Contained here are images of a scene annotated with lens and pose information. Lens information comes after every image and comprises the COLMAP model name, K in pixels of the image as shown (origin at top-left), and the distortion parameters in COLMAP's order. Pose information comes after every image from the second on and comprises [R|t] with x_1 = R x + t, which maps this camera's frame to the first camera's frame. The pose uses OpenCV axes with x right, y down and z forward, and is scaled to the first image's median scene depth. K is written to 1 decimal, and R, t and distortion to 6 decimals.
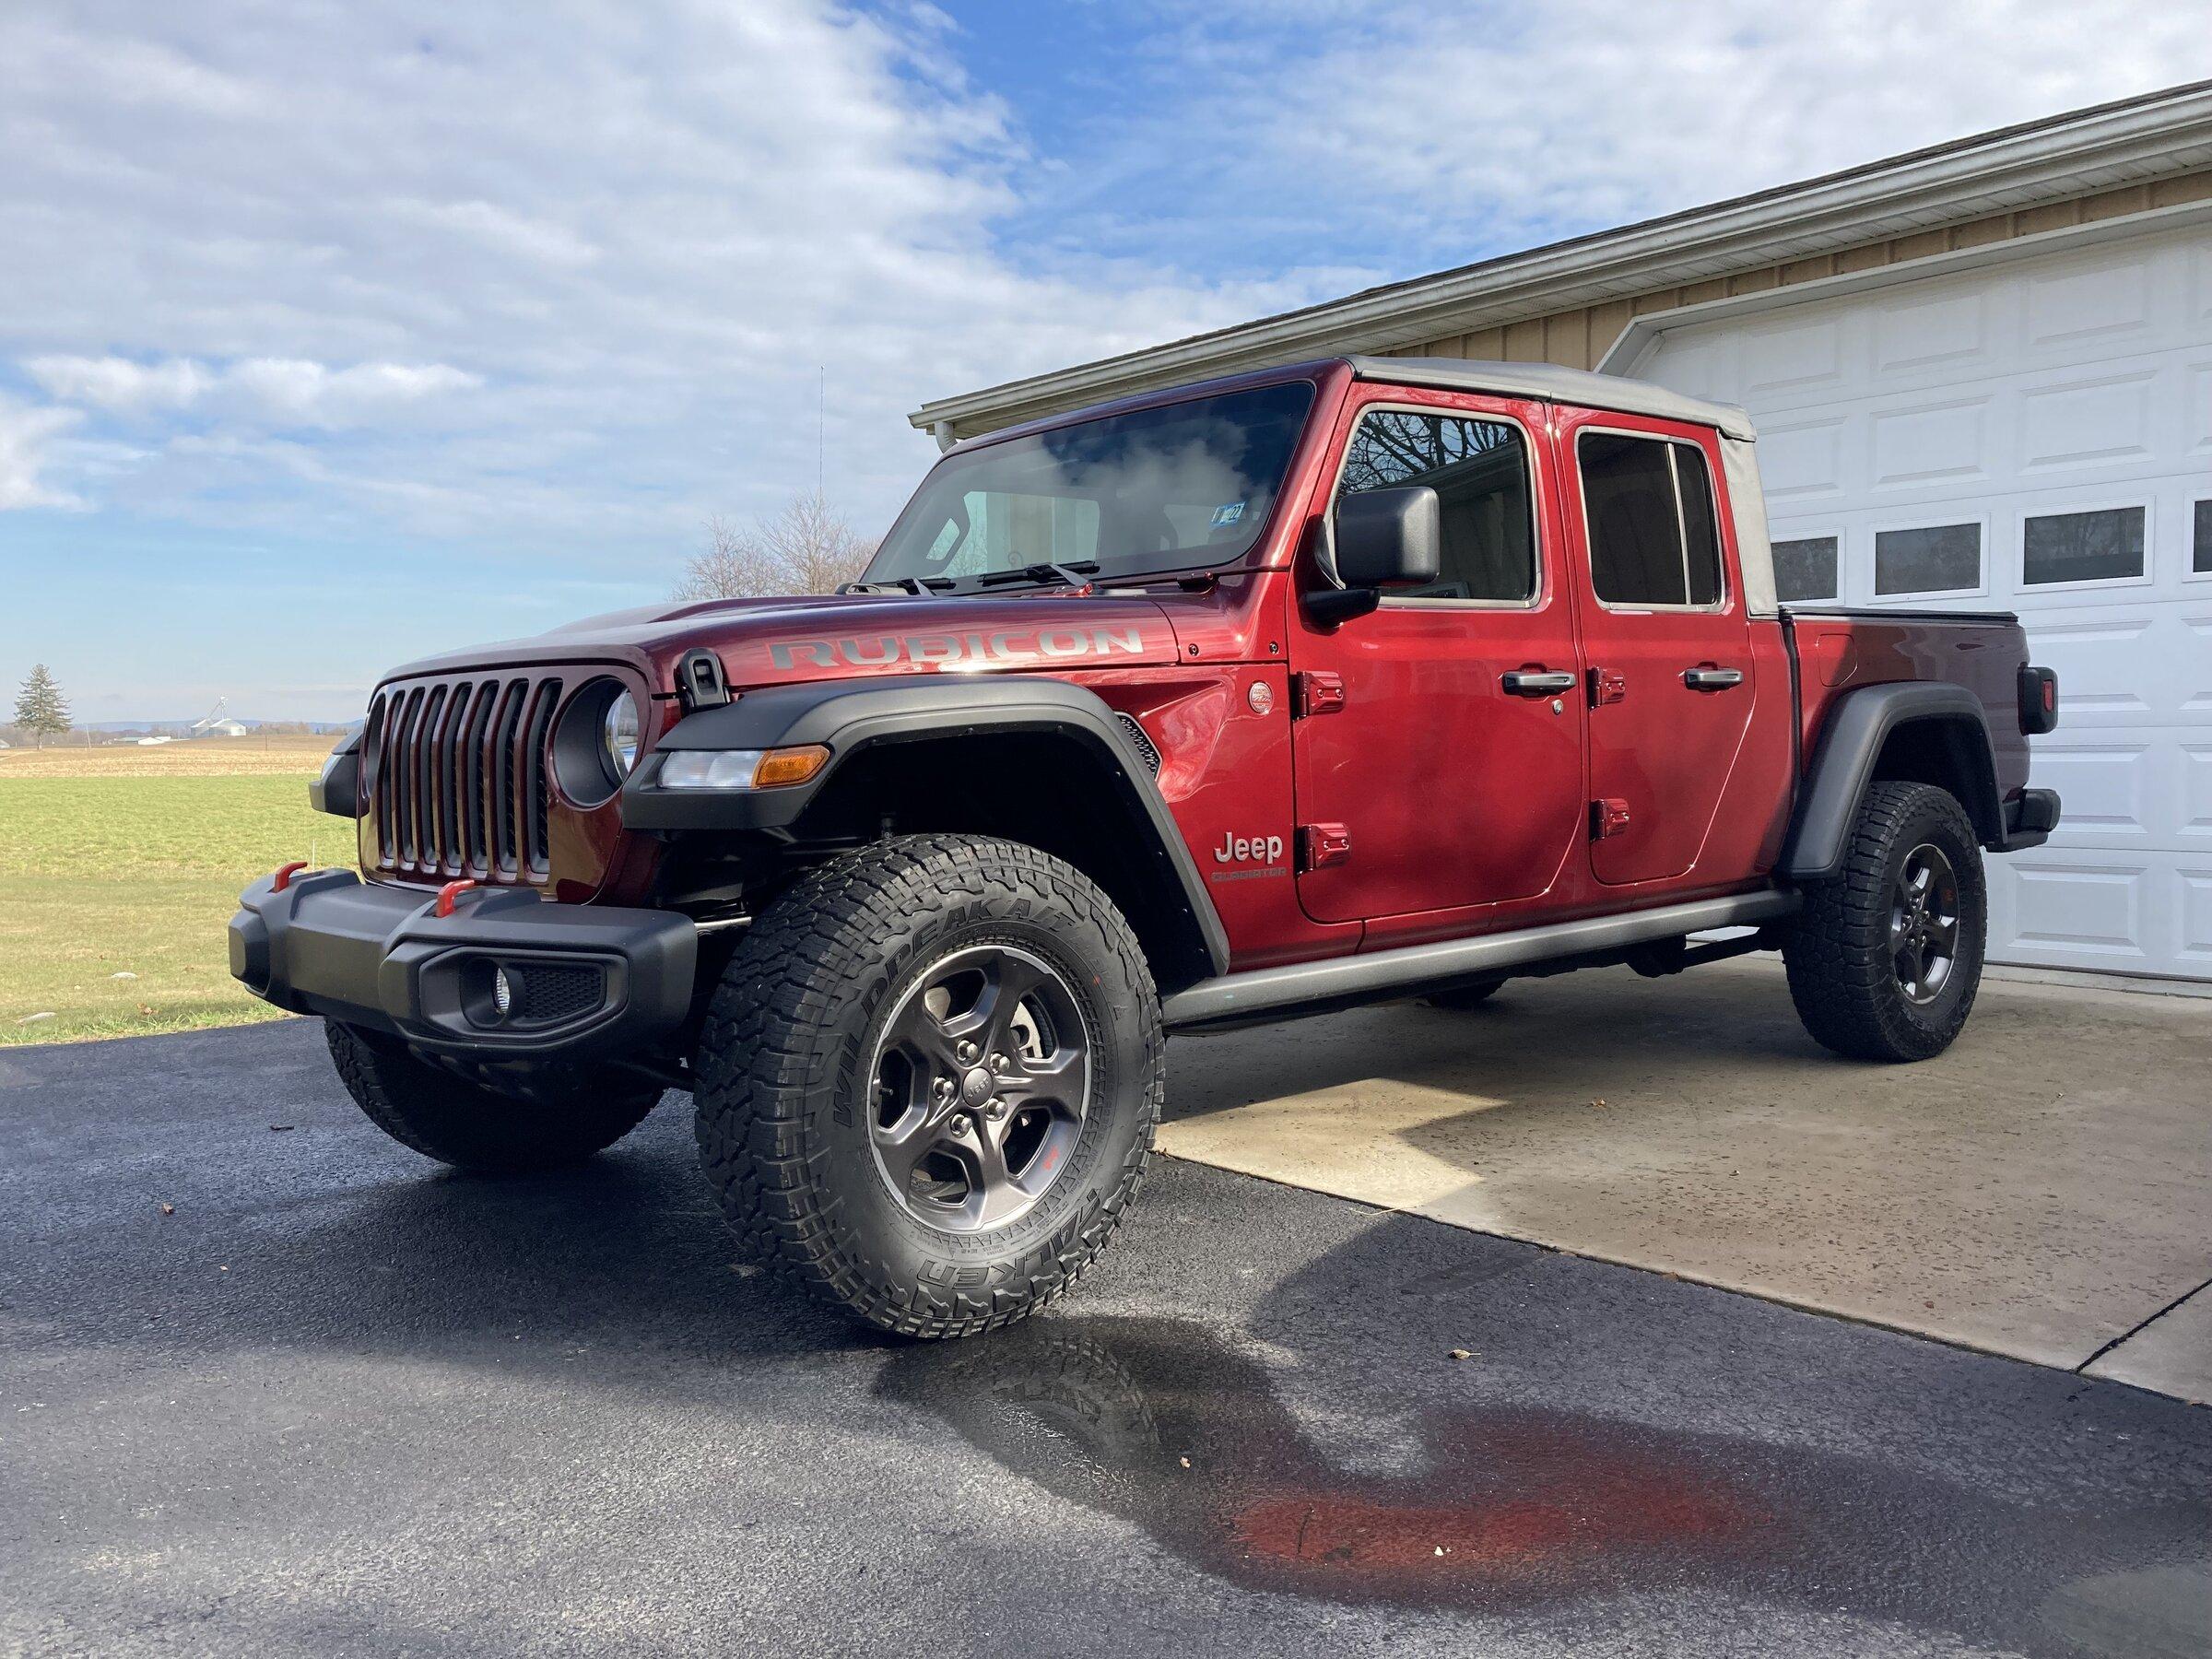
lens RADIAL K [[1625.9, 0, 1106.0], [0, 1625.9, 829.5], [0, 0, 1]] dist [0.007509, -0.001552]
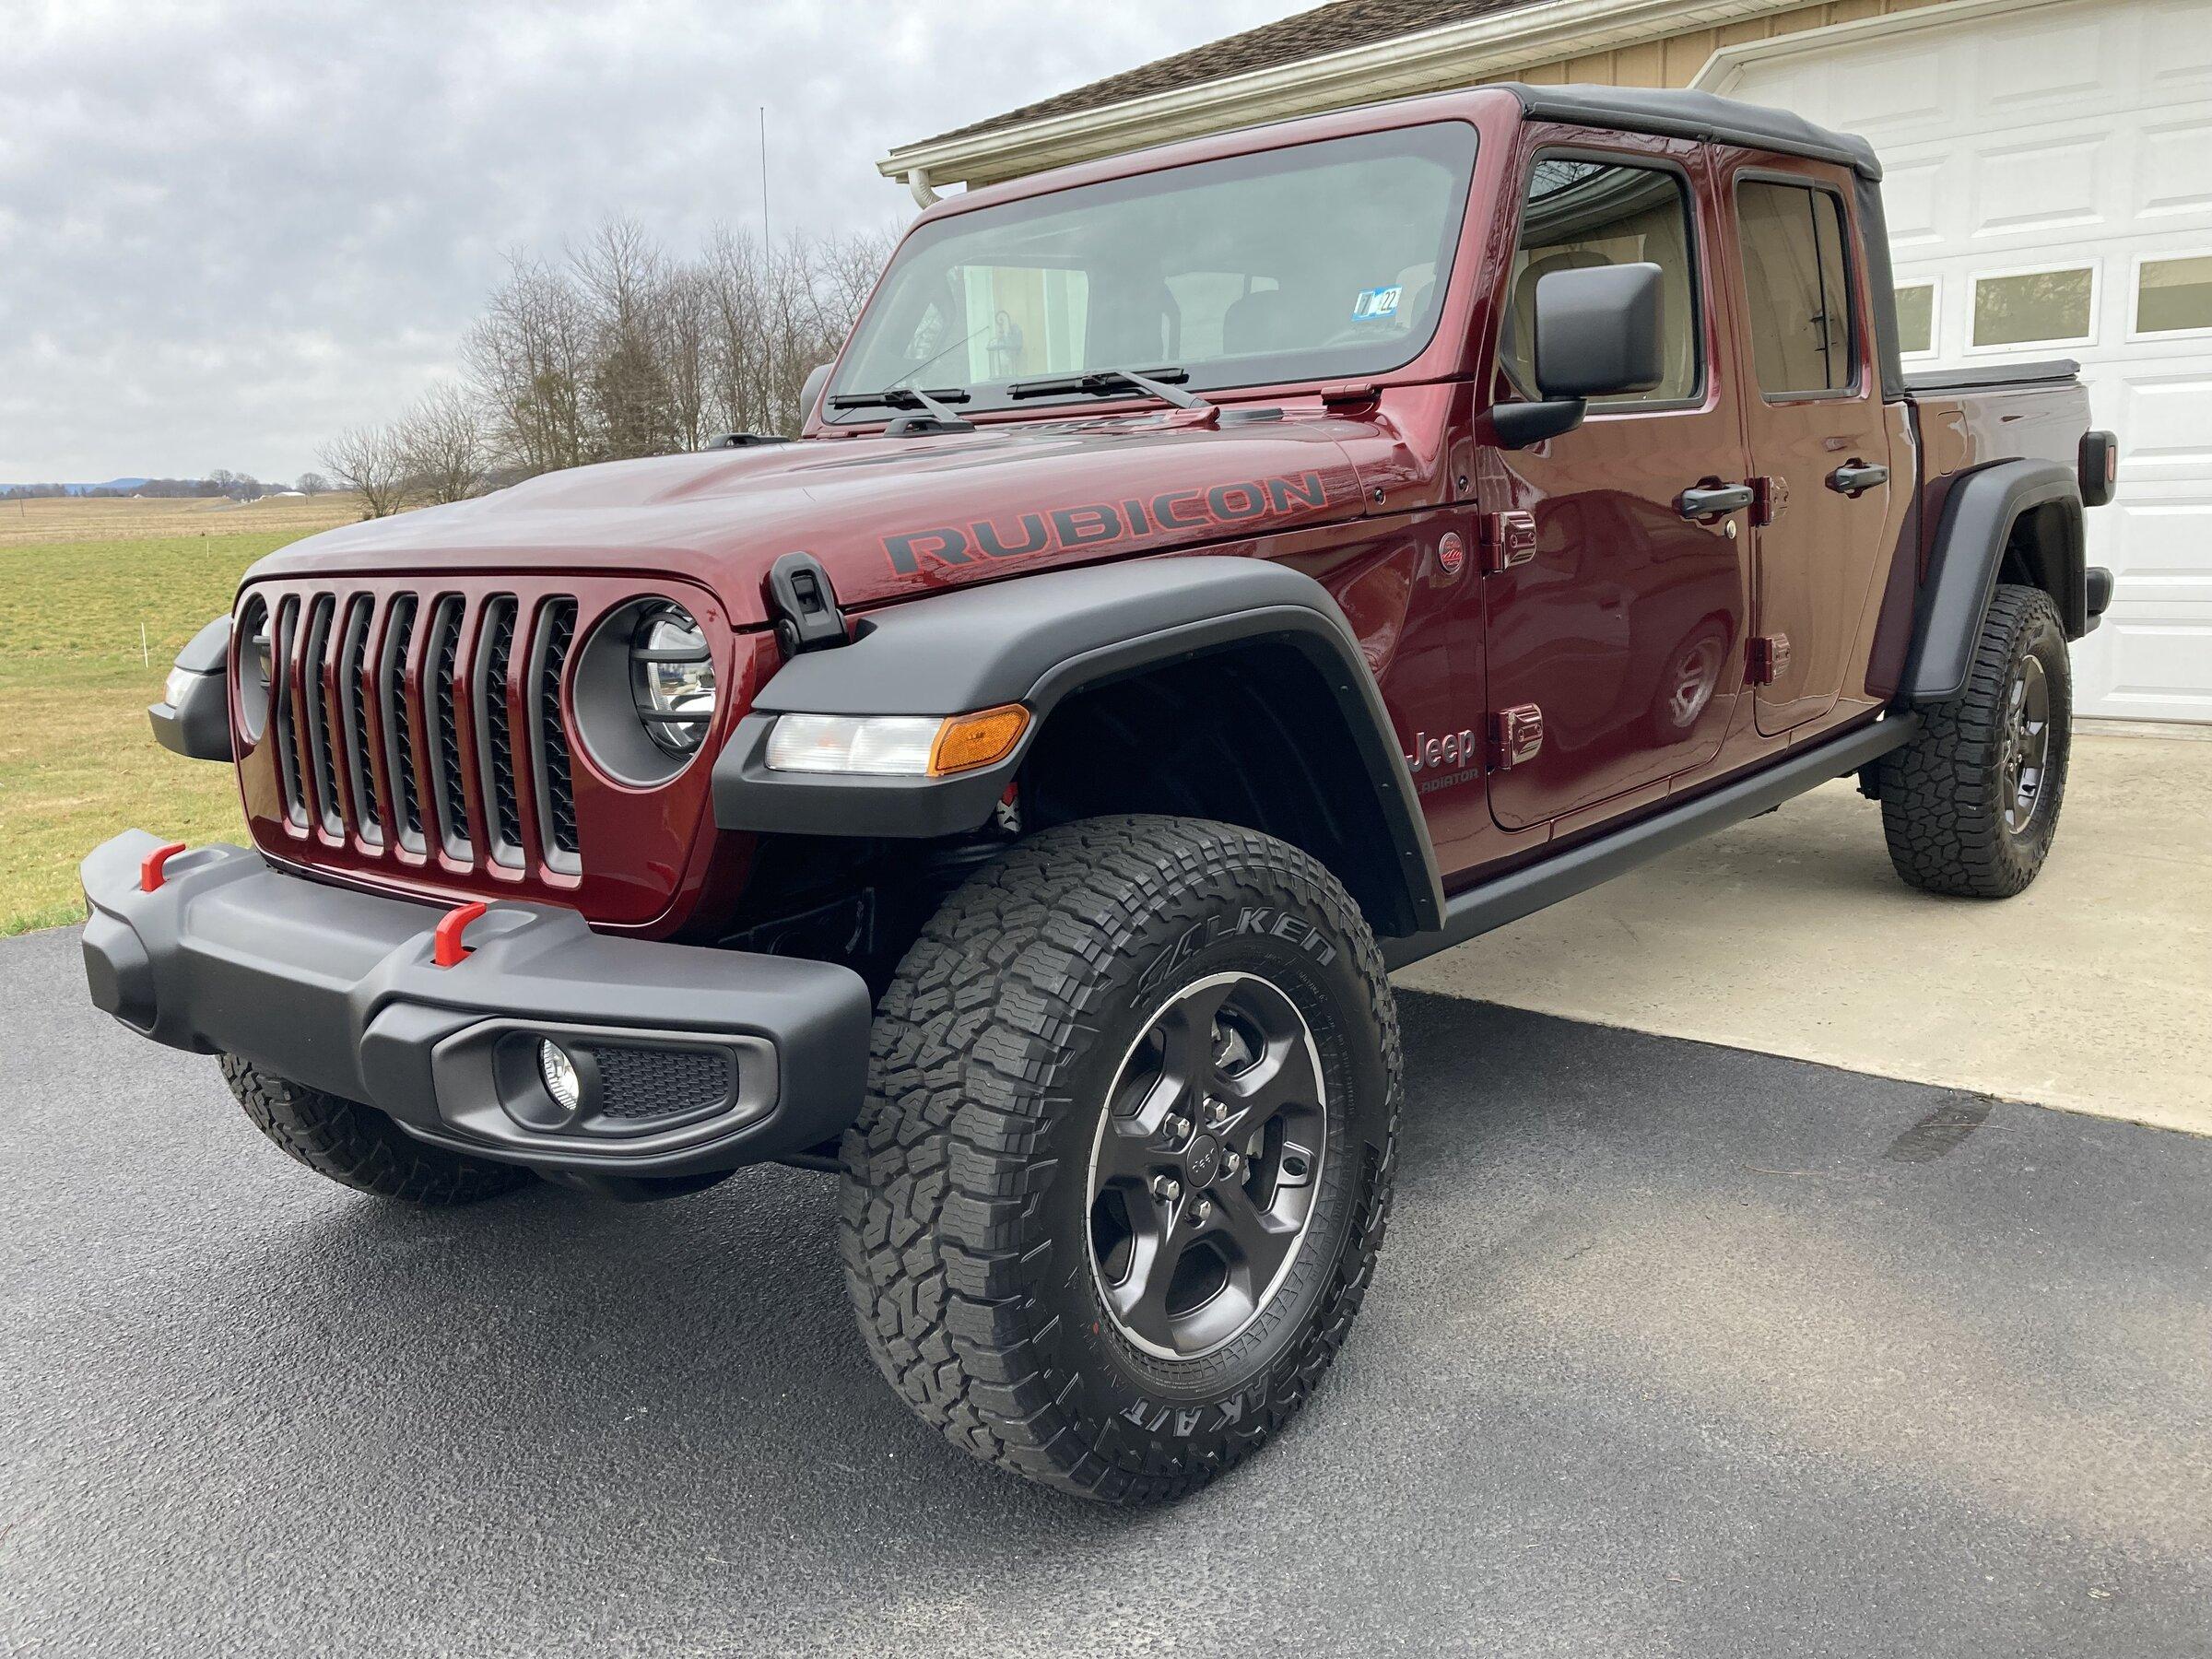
lens RADIAL K [[1719.9, 0, 1137.7], [0, 1719.9, 834.4], [0, 0, 1]] dist [0.018230, 0.002824]
pose [[0.991983, -0.055755, 0.113405, -0.168948], [0.039328, 0.989050, 0.142247, -0.079310], [-0.120095, -0.136647, 0.983313, 0.216617]]
